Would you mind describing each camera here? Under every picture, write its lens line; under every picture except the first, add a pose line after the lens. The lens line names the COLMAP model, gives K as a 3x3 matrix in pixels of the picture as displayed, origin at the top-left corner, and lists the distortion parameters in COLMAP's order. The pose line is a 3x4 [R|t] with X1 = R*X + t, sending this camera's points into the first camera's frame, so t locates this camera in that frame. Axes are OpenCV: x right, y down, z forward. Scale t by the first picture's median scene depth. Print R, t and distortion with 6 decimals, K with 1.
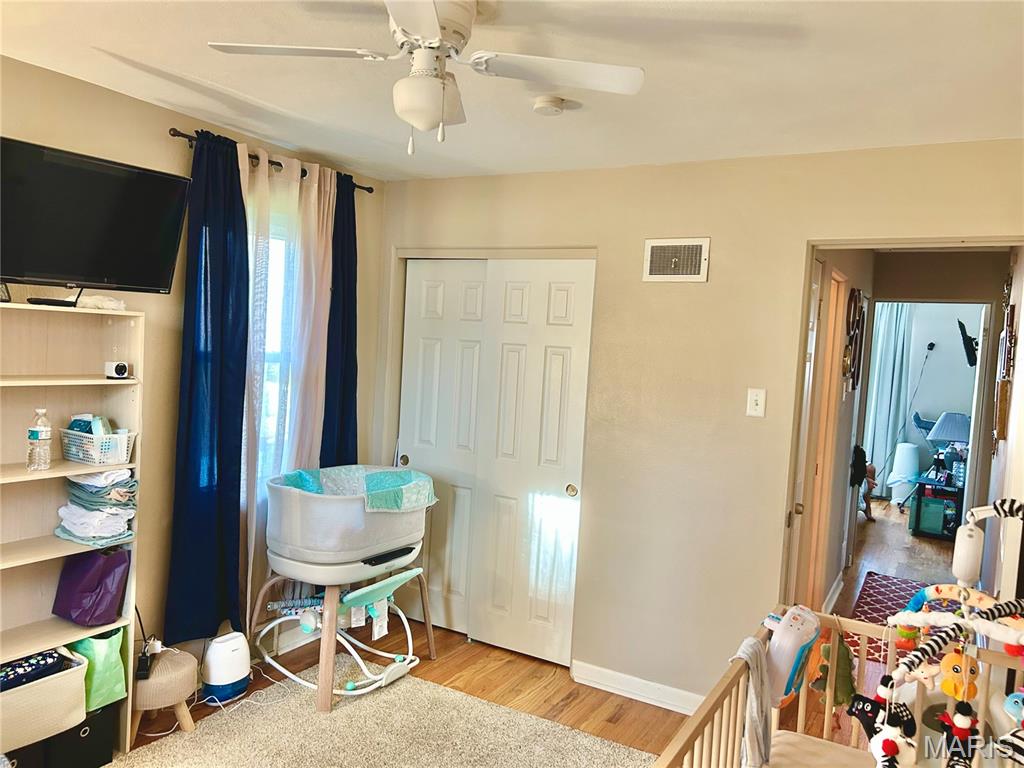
lens RADIAL K [[770.1, 0, 511.5], [0, 770.1, 384.2], [0, 0, 1]] dist [0.002461, 0.001259]
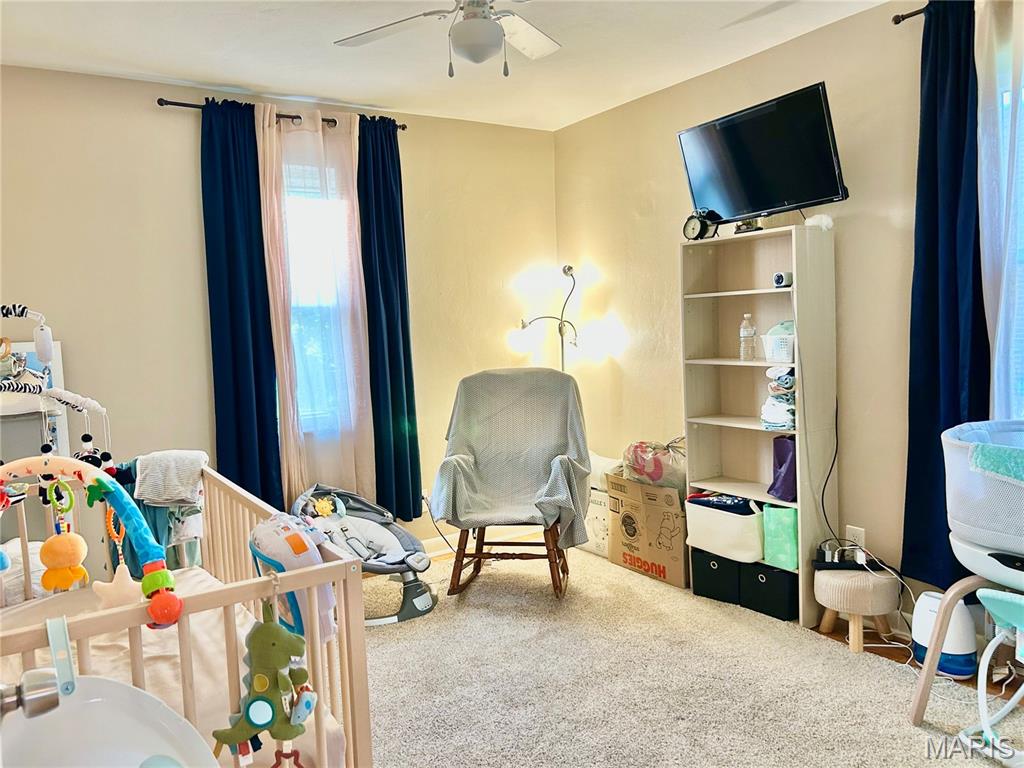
lens RADIAL K [[770.1, 0, 511.9], [0, 770.1, 385.9], [0, 0, 1]] dist [0.002461, 0.001259]
pose [[-0.461074, 0.035108, -0.886667, 0.703440], [-0.036636, 0.997612, 0.058552, 0.086747], [0.886605, 0.059481, -0.458687, 1.175525]]
